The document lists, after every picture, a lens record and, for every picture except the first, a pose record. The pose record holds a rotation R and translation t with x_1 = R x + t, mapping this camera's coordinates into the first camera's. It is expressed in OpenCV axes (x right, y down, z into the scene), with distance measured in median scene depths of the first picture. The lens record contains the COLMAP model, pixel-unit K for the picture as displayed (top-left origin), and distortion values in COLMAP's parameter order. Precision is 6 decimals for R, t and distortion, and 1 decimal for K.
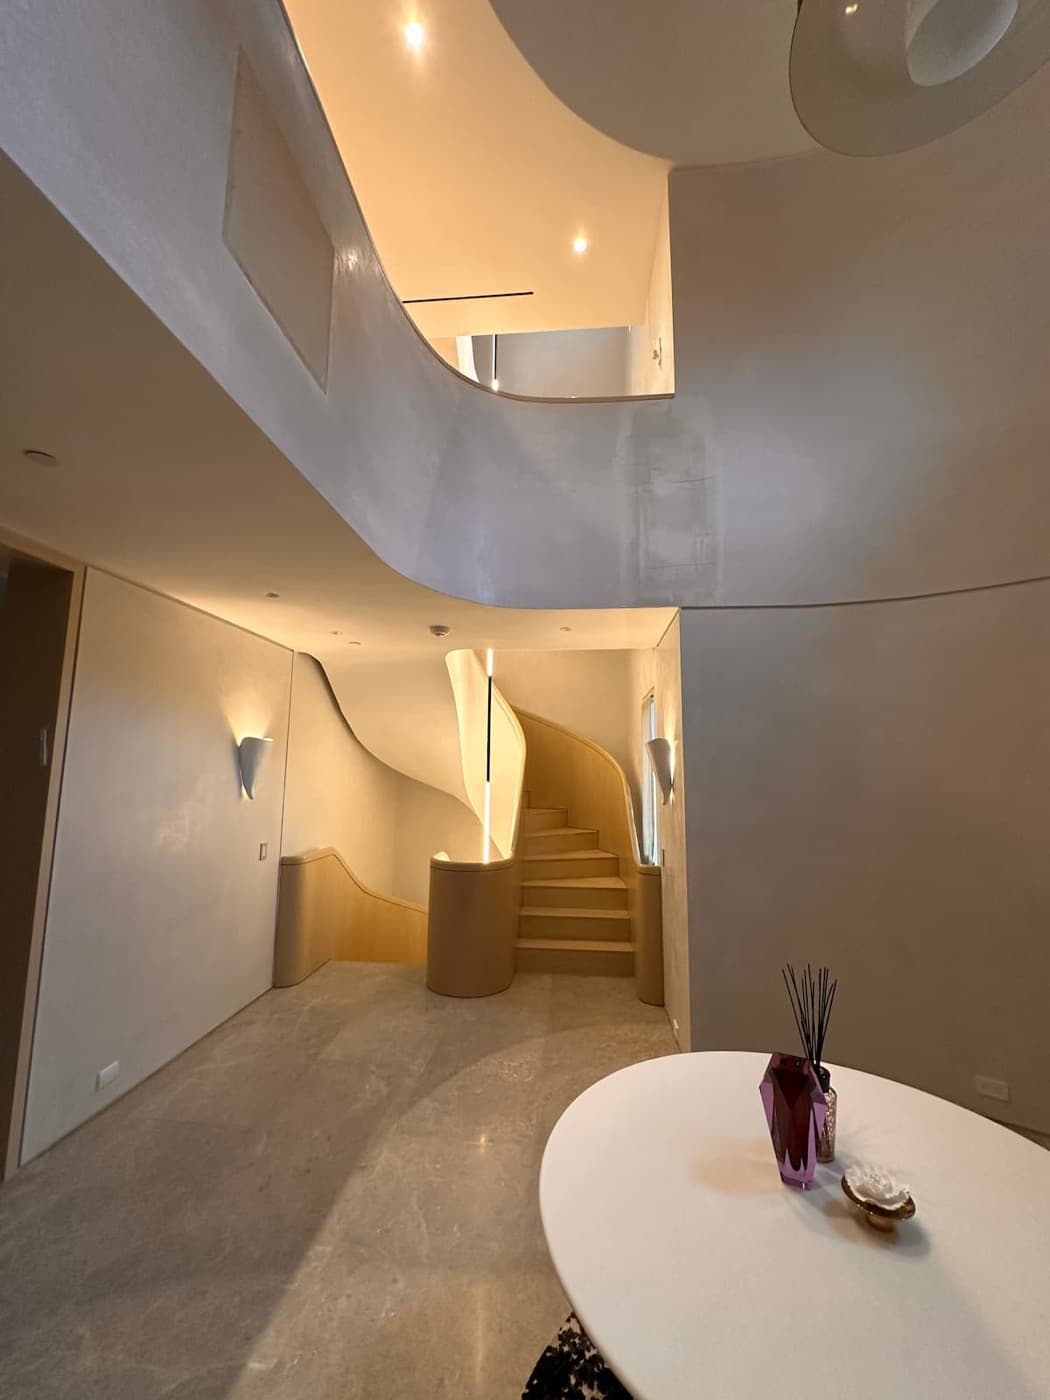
lens RADIAL K [[557.1, 0, 525.4], [0, 557.1, 699.9], [0, 0, 1]] dist [-0.006991, 0.000831]
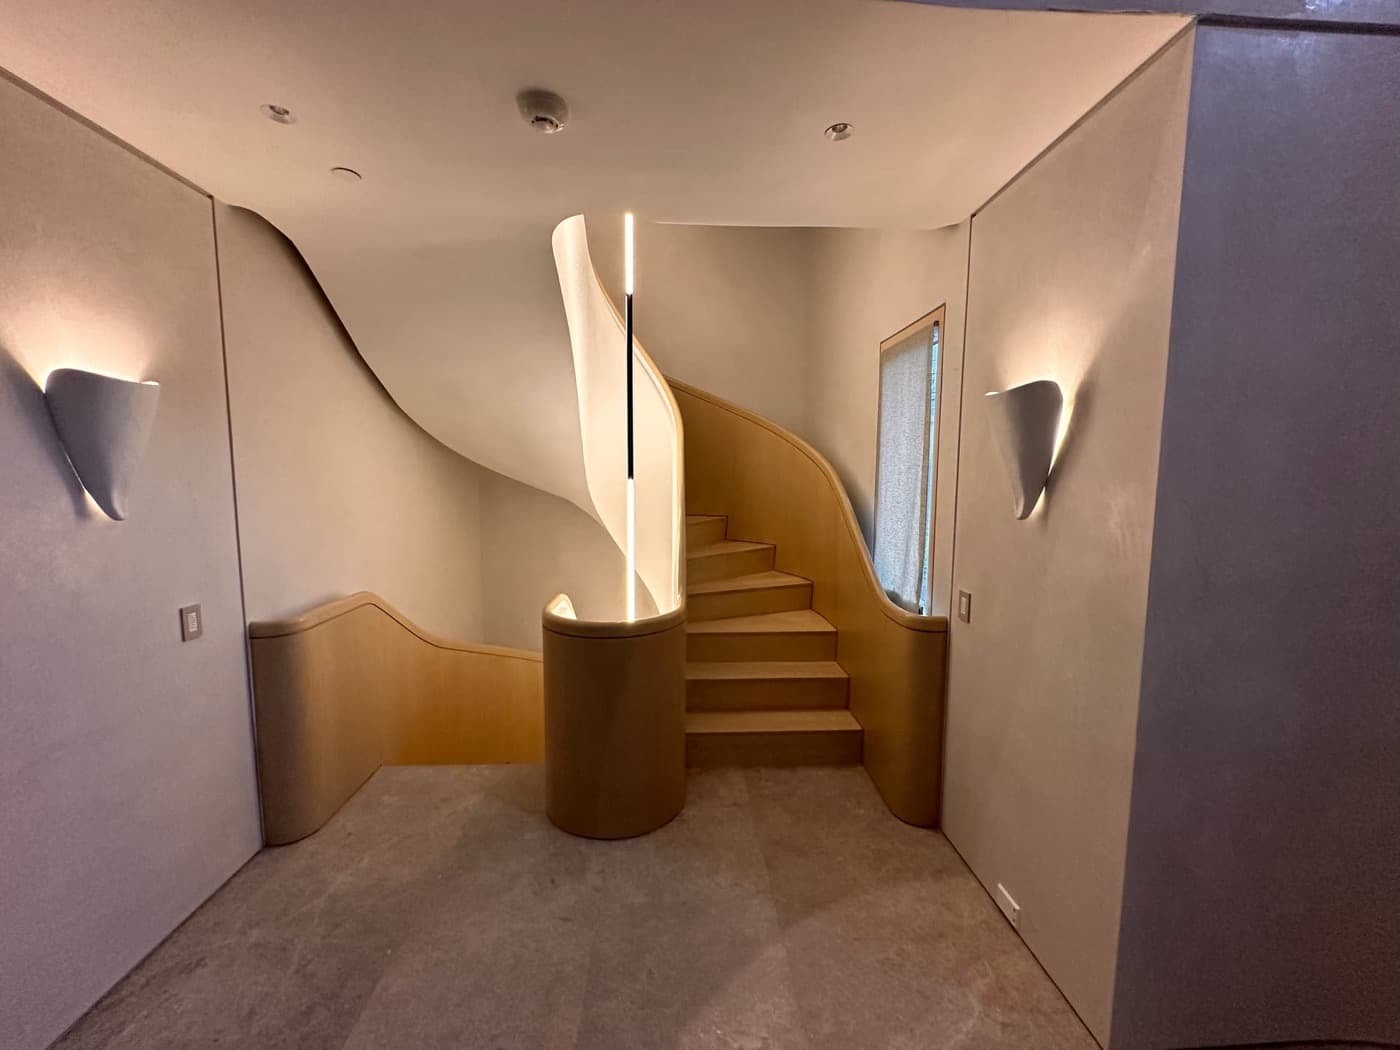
lens RADIAL K [[557.1, 0, 702.7], [0, 557.1, 526.5], [0, 0, 1]] dist [-0.006991, 0.000831]
pose [[0.989791, -0.018633, 0.141306, -0.089742], [-0.014099, 0.973757, 0.227155, 0.070086], [-0.141830, -0.226828, 0.963552, 0.462615]]
